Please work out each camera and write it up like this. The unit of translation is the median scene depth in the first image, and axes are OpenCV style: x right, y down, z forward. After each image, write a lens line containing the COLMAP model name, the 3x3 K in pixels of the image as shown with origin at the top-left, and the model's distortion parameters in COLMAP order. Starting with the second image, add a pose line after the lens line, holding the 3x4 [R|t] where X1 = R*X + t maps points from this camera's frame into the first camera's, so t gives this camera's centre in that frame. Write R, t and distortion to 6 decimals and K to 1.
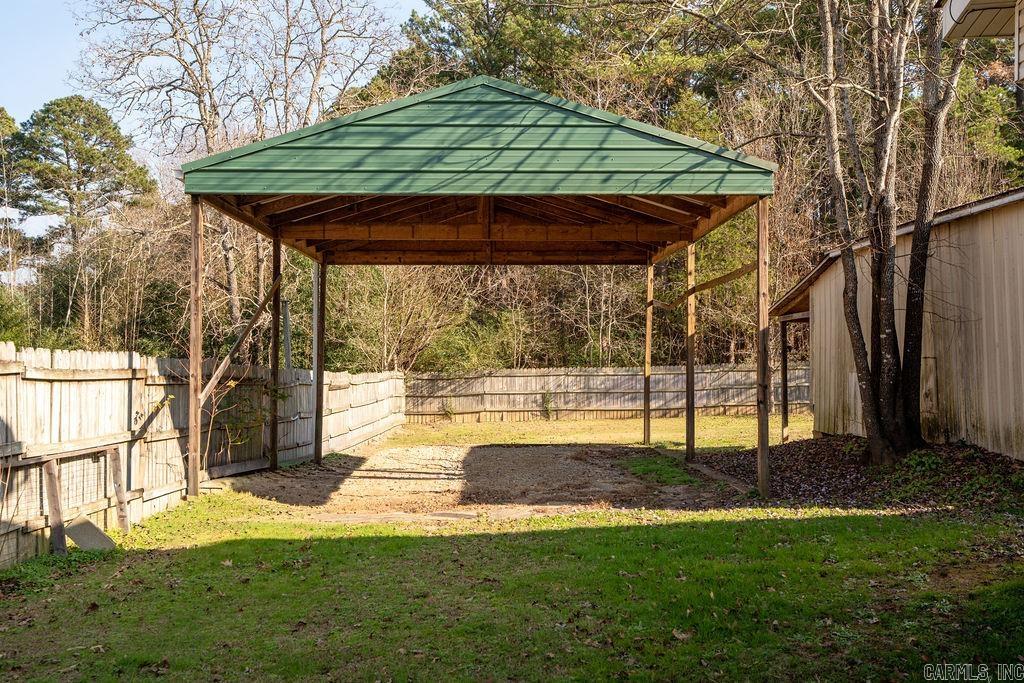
lens RADIAL K [[1002.2, 0, 512.0], [0, 1002.2, 341.5], [0, 0, 1]] dist [0.012074, -0.000545]
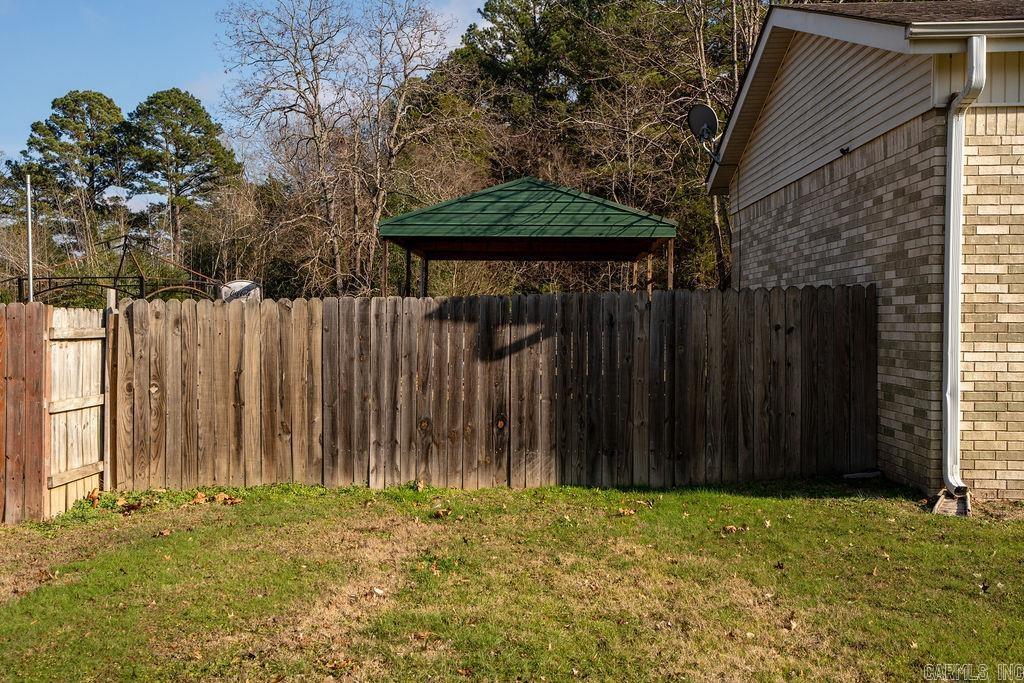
lens RADIAL K [[1002.2, 0, 512.0], [0, 1002.2, 341.5], [0, 0, 1]] dist [0.012074, -0.000545]
pose [[0.998943, 0.012302, -0.044286, 0.004209], [-0.010773, 0.999343, 0.034612, -0.001050], [0.044683, -0.034099, 0.998419, -0.134995]]
